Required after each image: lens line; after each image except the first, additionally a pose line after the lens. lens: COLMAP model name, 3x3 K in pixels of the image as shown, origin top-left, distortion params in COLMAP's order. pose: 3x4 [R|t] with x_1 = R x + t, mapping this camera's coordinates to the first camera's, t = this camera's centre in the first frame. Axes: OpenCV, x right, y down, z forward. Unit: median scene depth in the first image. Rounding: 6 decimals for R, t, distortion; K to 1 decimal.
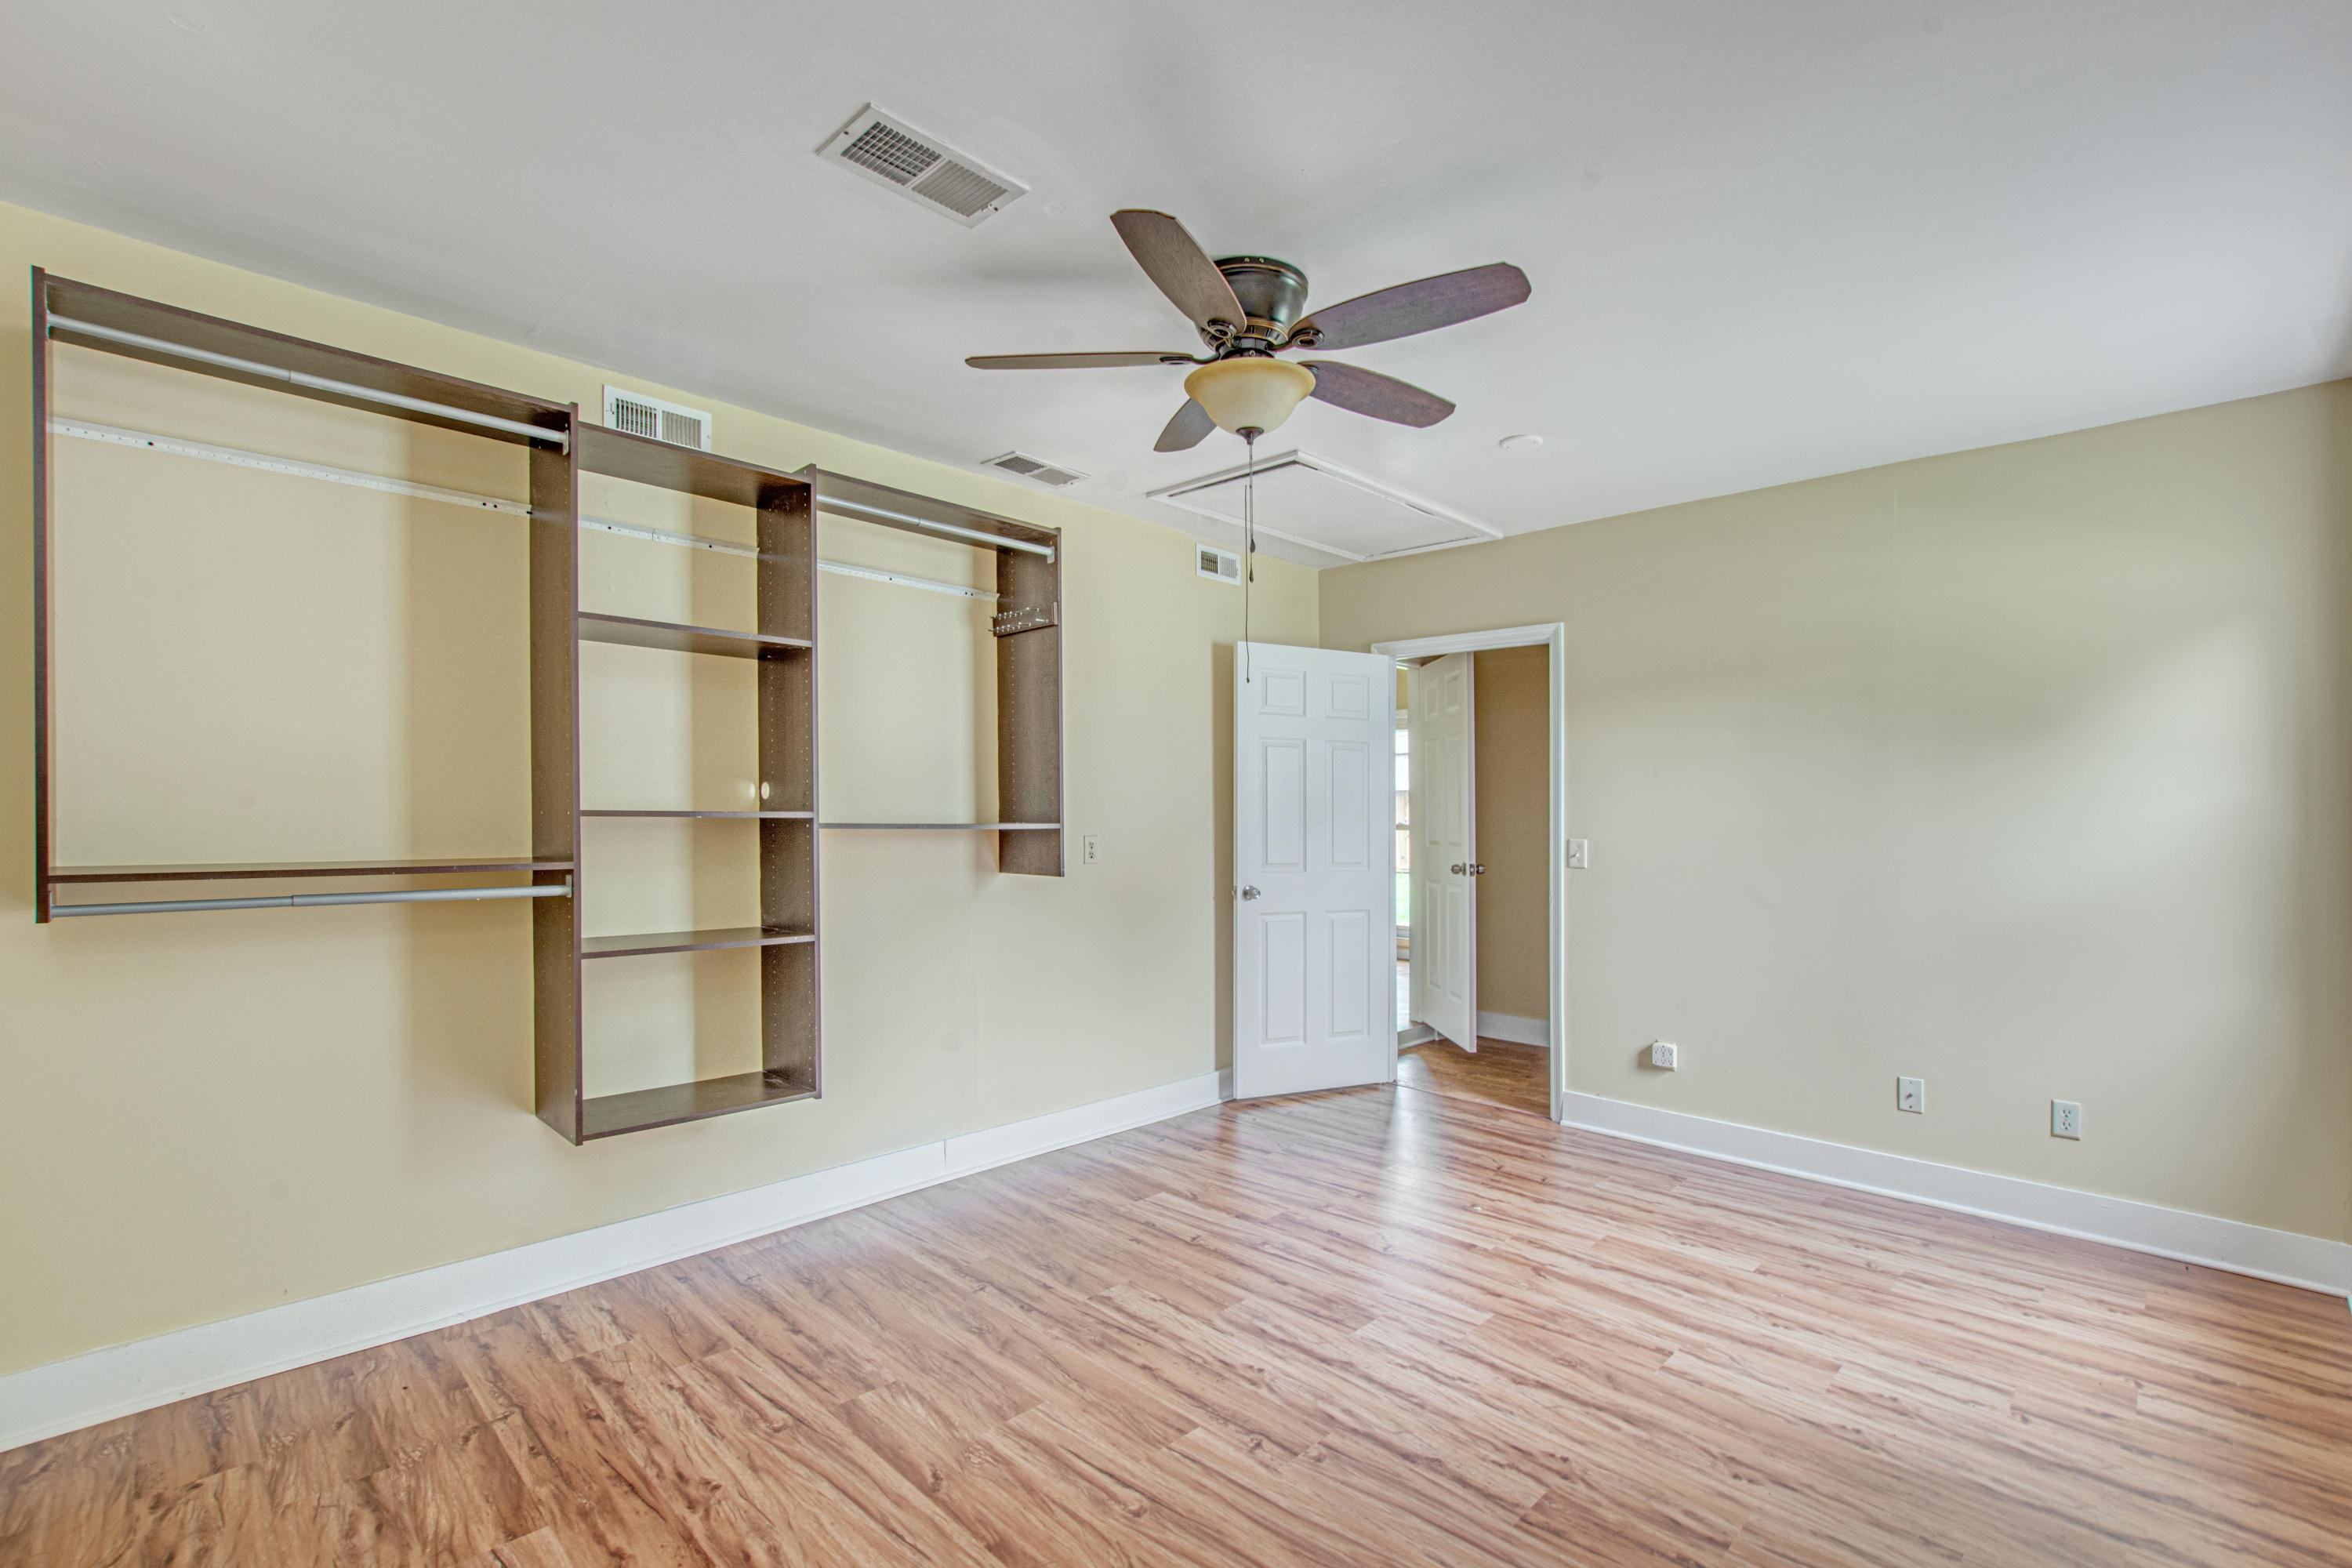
lens RADIAL K [[1045.4, 0, 1187.0], [0, 1045.4, 800.5], [0, 0, 1]] dist [-0.000162, 0.000264]
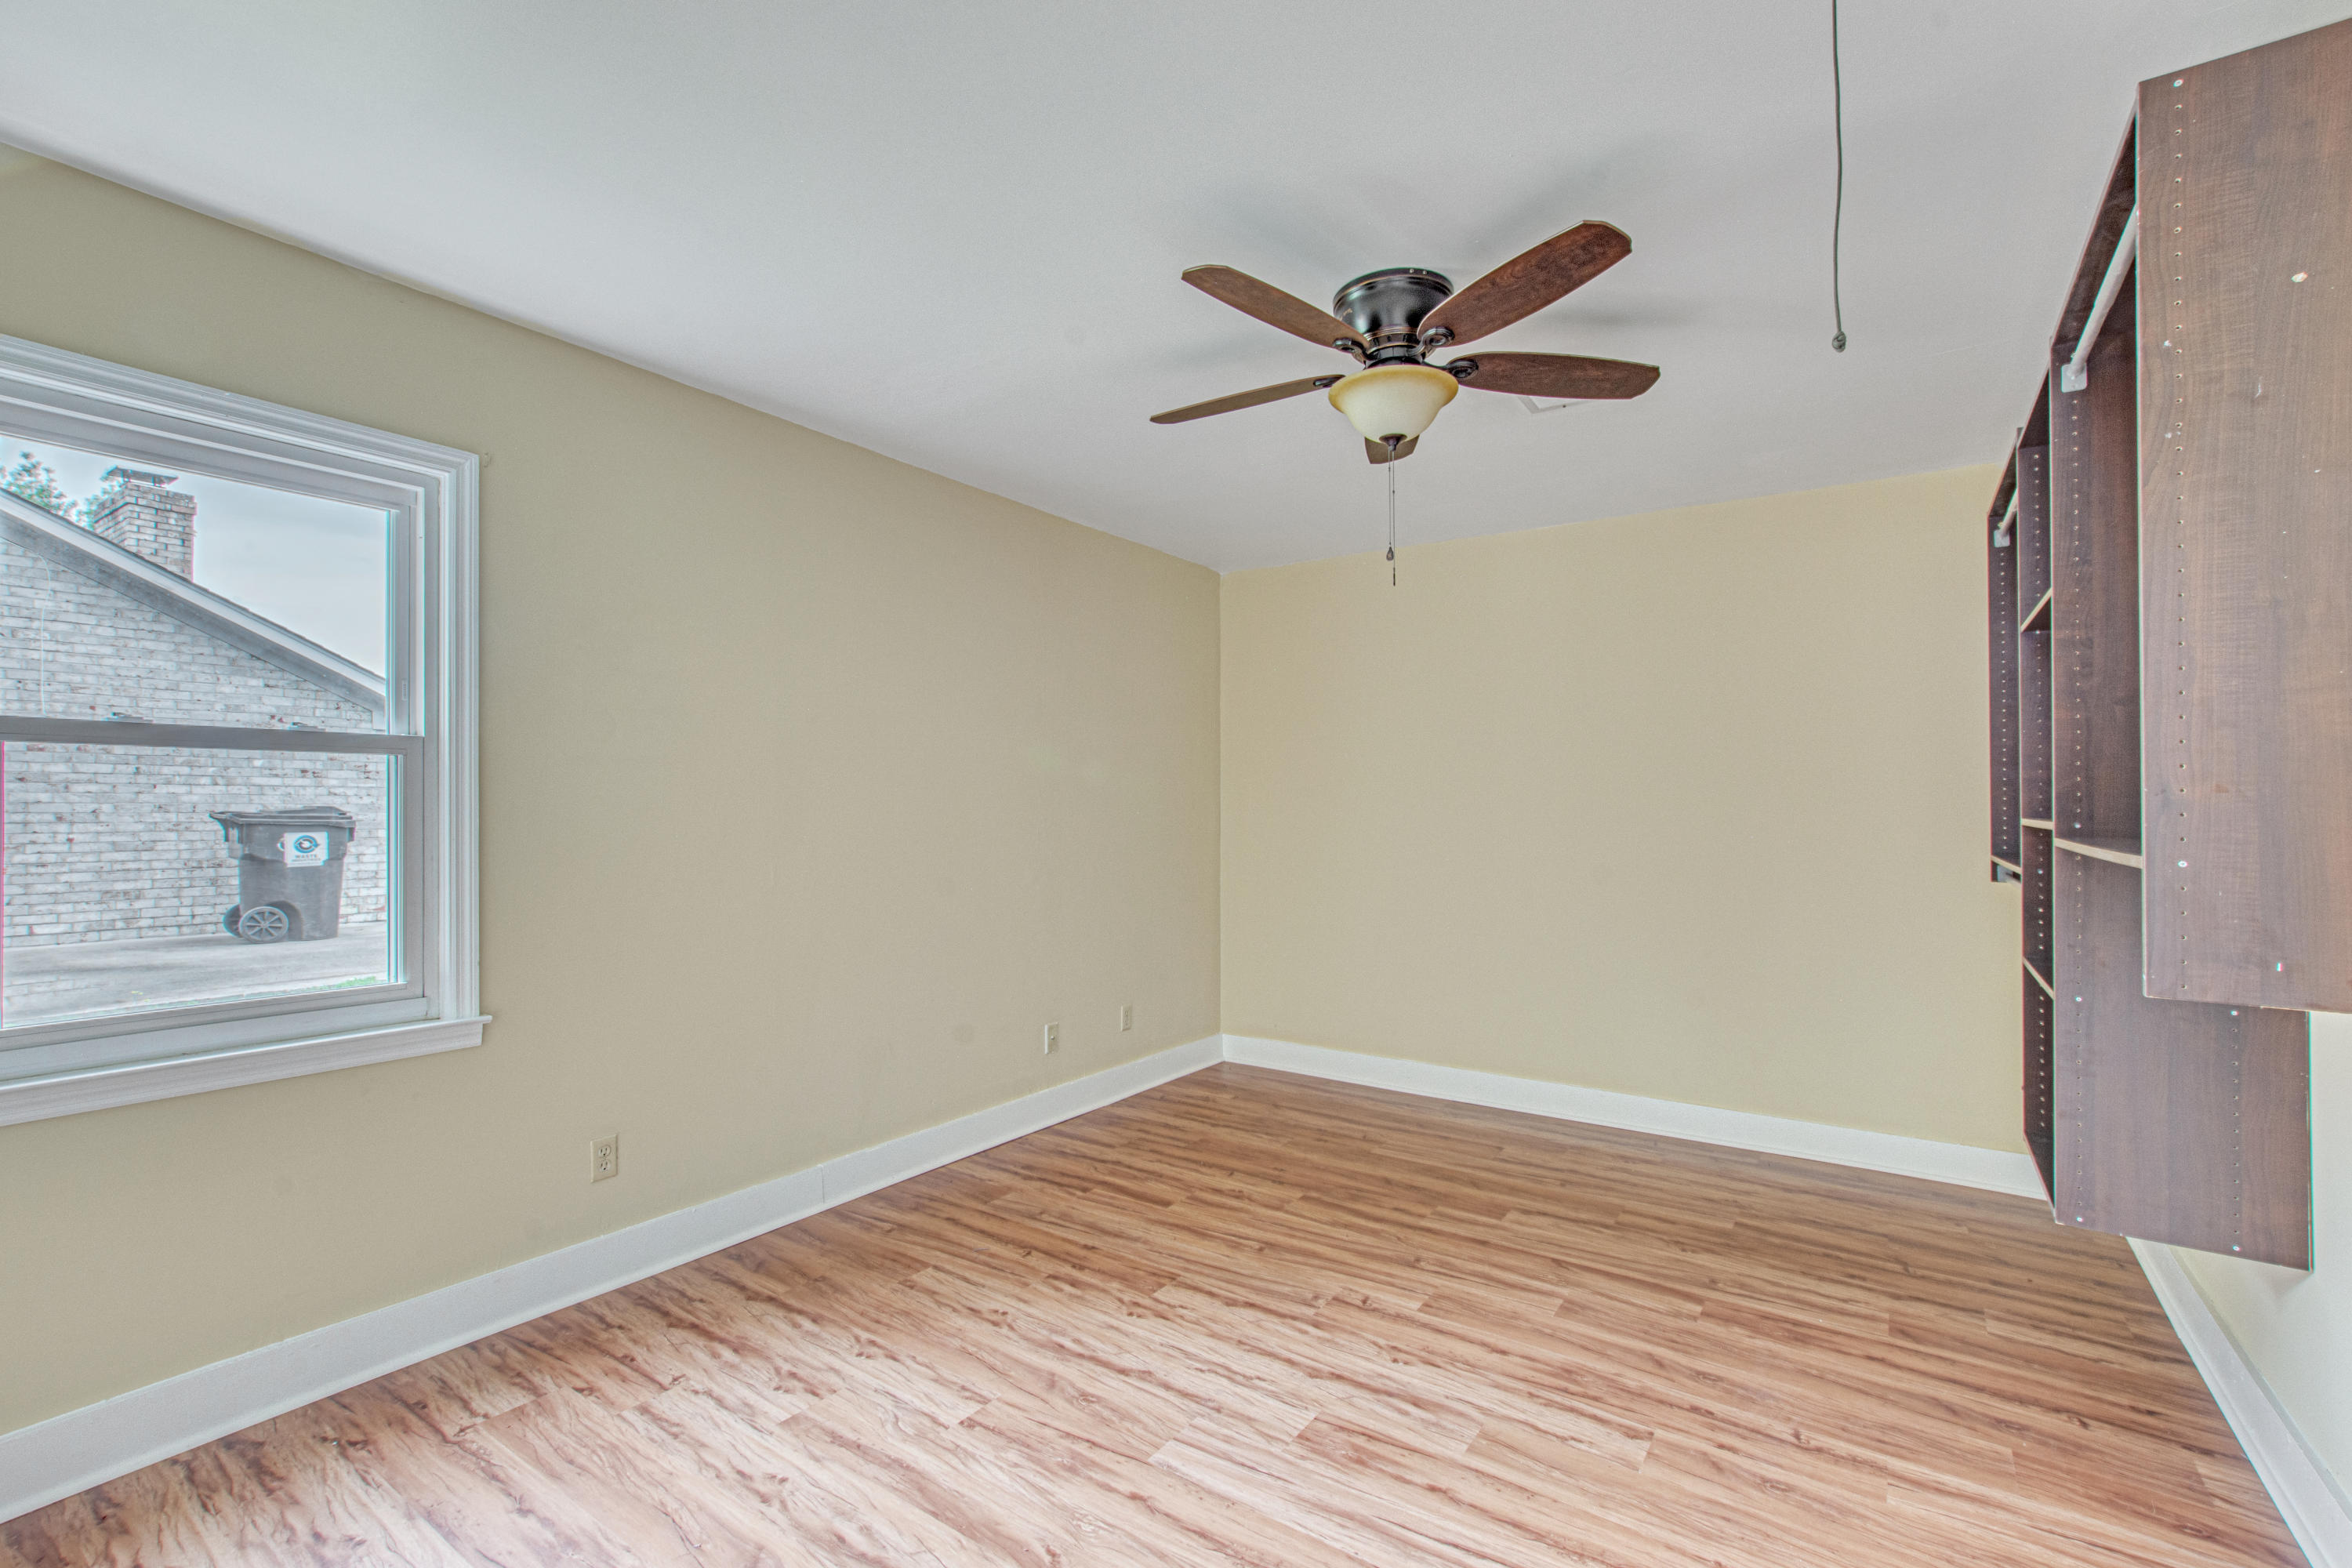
lens RADIAL K [[1045.4, 0, 1187.0], [0, 1045.4, 800.5], [0, 0, 1]] dist [-0.000162, 0.000264]
pose [[-0.985491, -0.017514, -0.168821, 0.456358], [-0.015343, 0.999782, -0.014157, 0.018059], [0.169032, -0.011361, -0.985545, 1.997690]]
